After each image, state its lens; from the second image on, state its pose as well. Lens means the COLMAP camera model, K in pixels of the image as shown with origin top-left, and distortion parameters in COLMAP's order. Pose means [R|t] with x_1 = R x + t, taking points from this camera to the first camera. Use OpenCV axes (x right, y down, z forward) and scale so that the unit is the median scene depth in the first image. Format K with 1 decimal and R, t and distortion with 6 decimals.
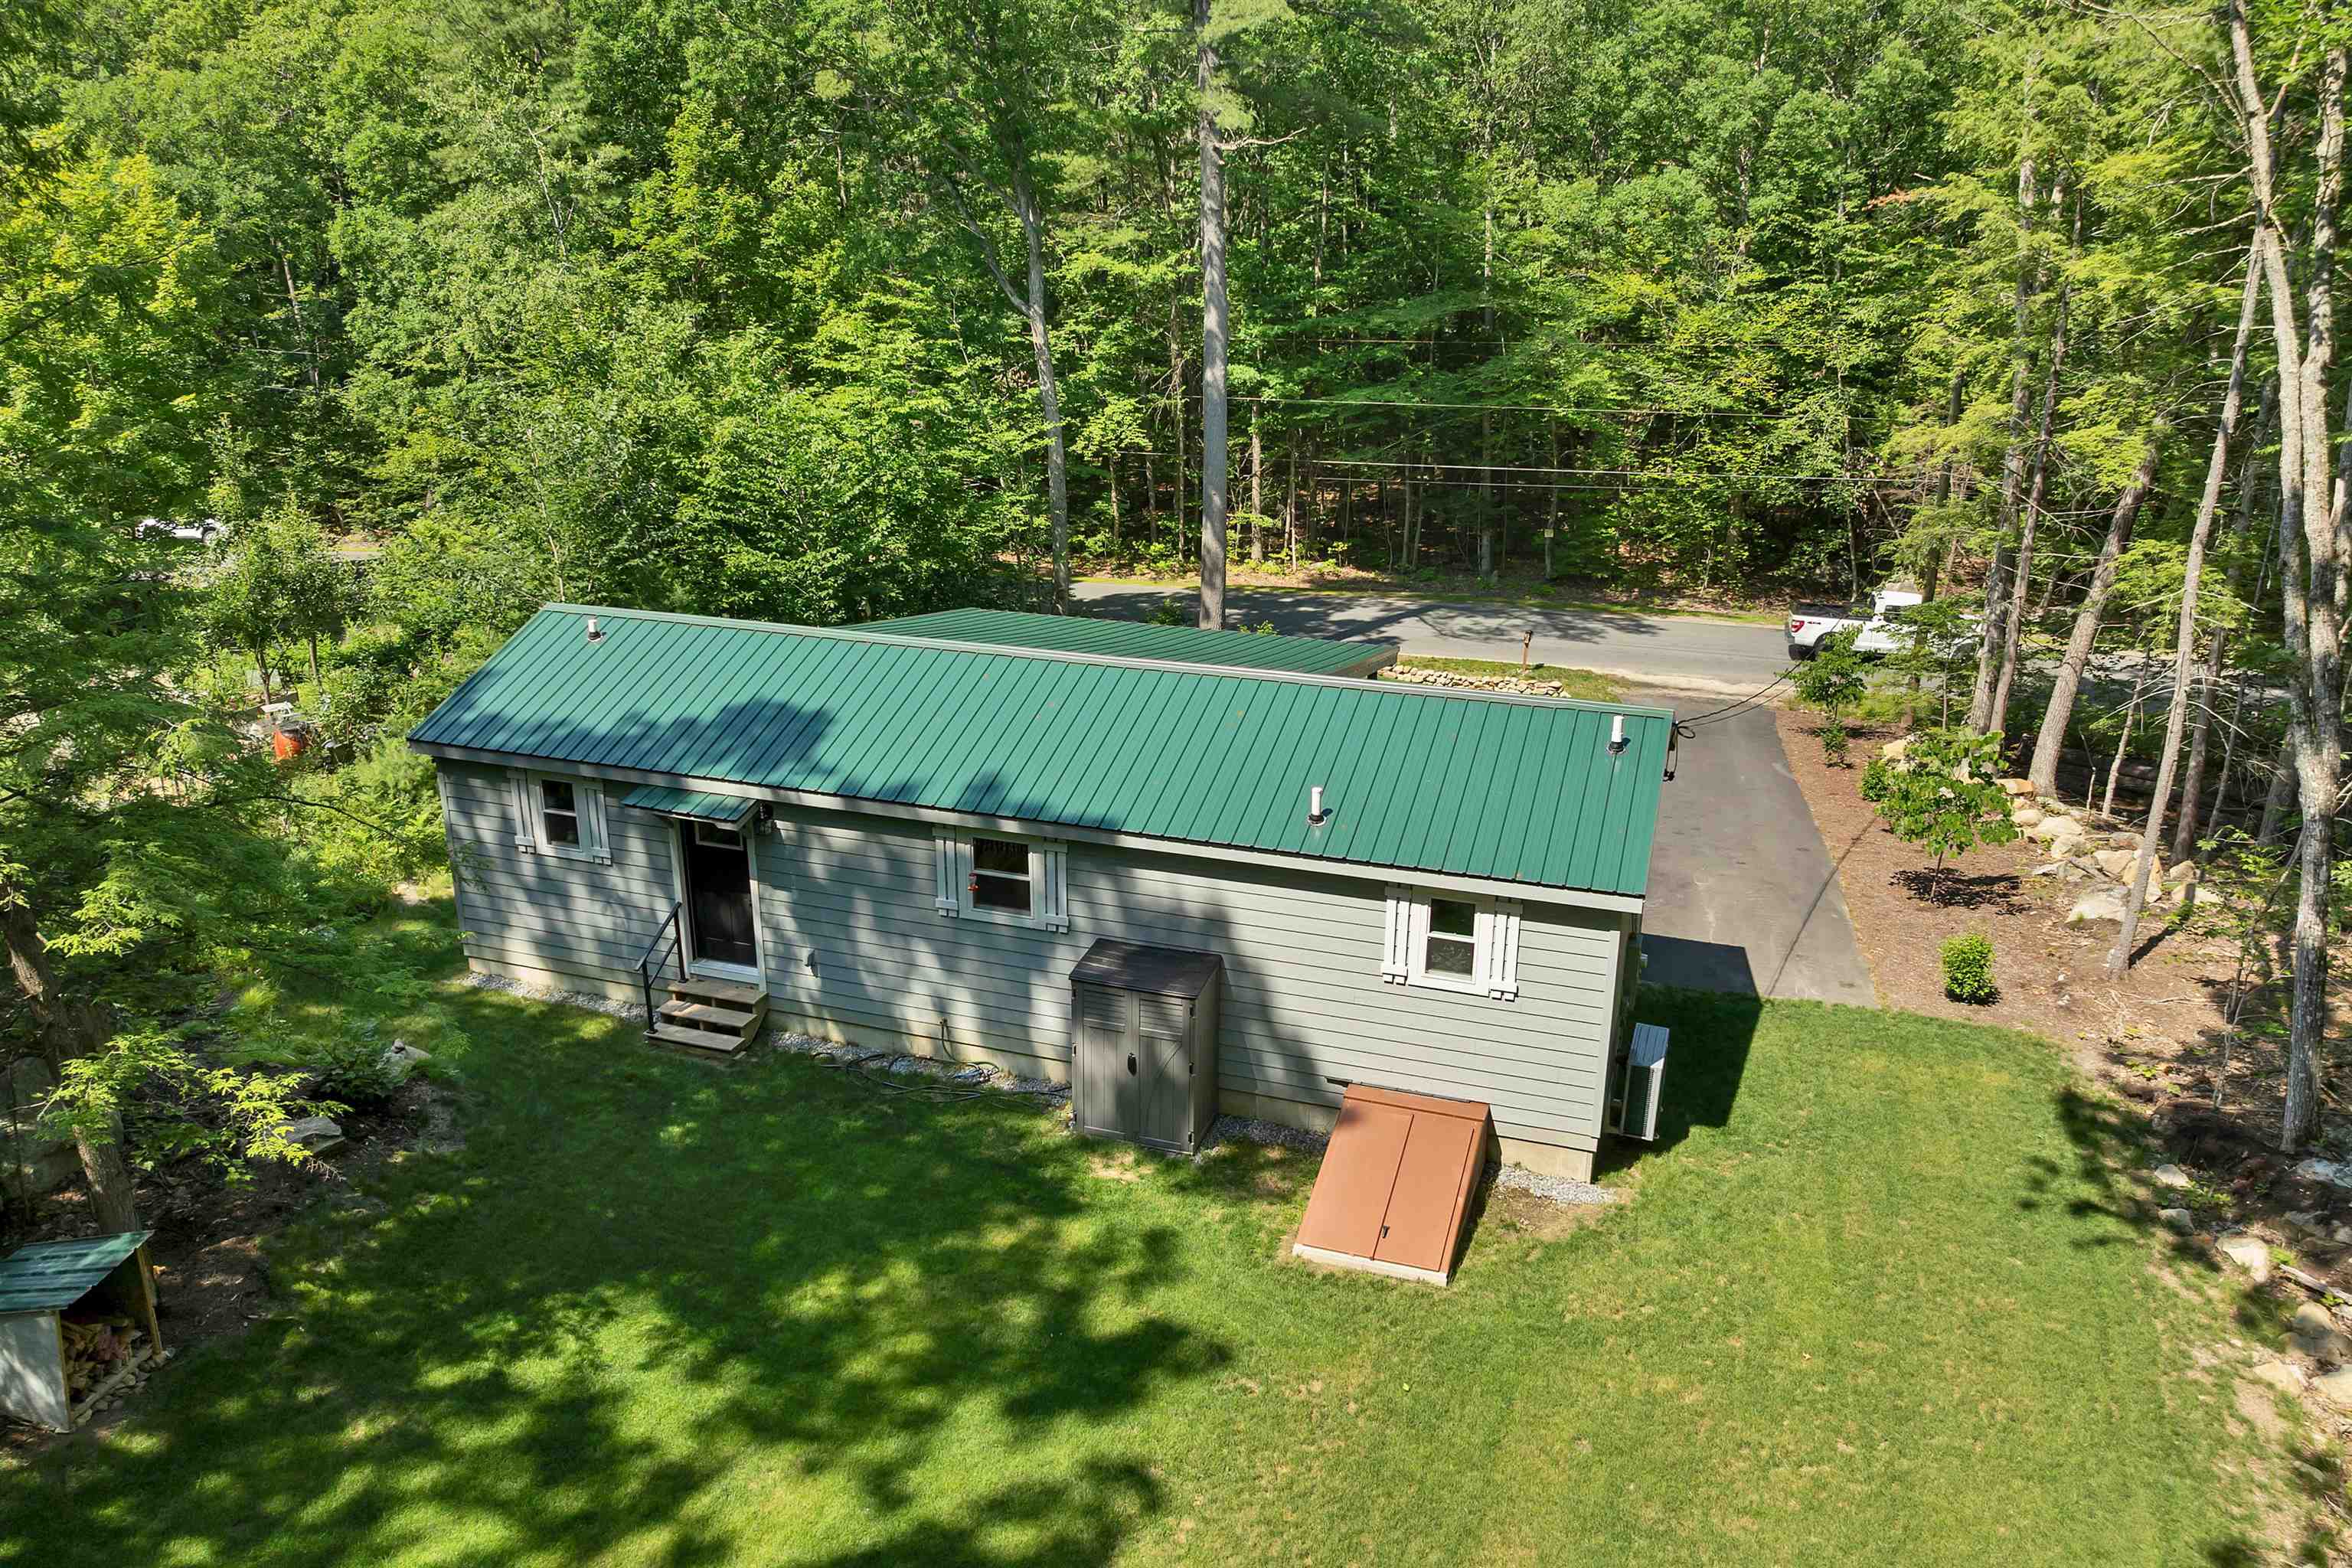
lens RADIAL K [[1668.7, 0, 1176.0], [0, 1668.7, 784.0], [0, 0, 1]] dist [-0.047573, 0.001209]
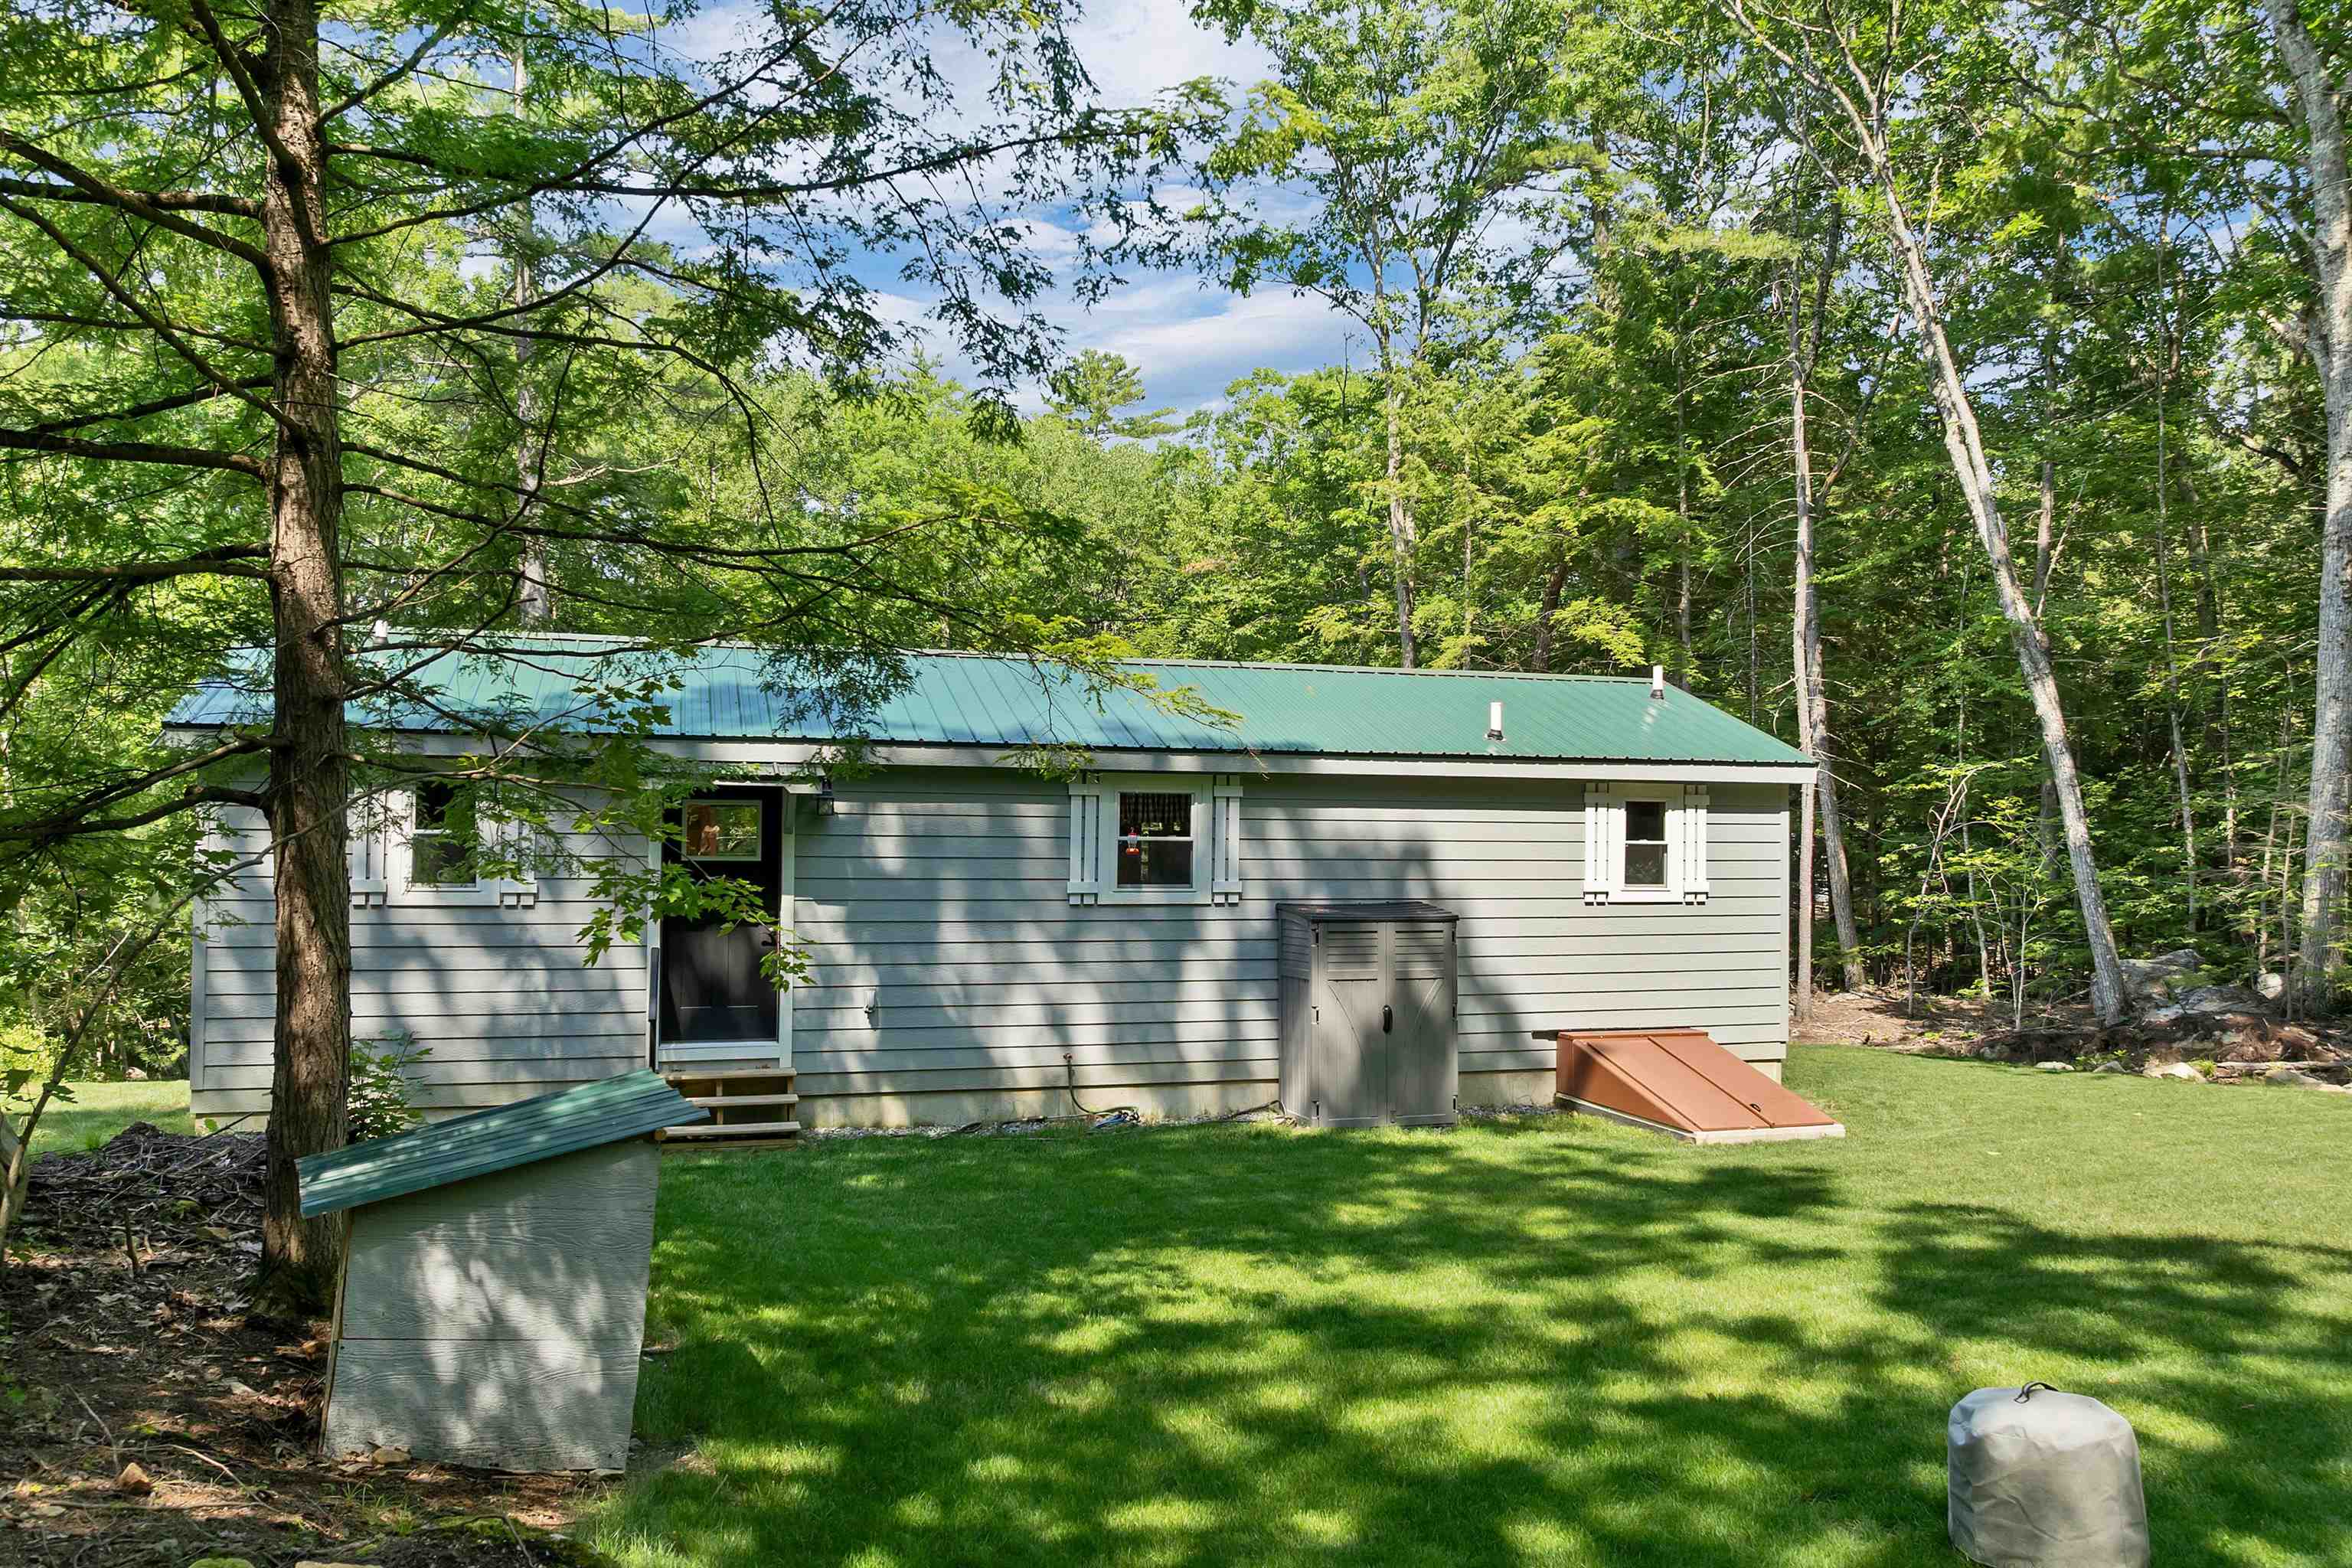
lens RADIAL K [[1718.5, 0, 1188.3], [0, 1718.5, 780.6], [0, 0, 1]] dist [-0.036079, 0.001678]
pose [[0.809704, 0.019939, 0.586500, -0.599570], [0.183736, 0.940560, -0.285637, 0.277811], [-0.557333, 0.339043, 0.757911, 0.359968]]
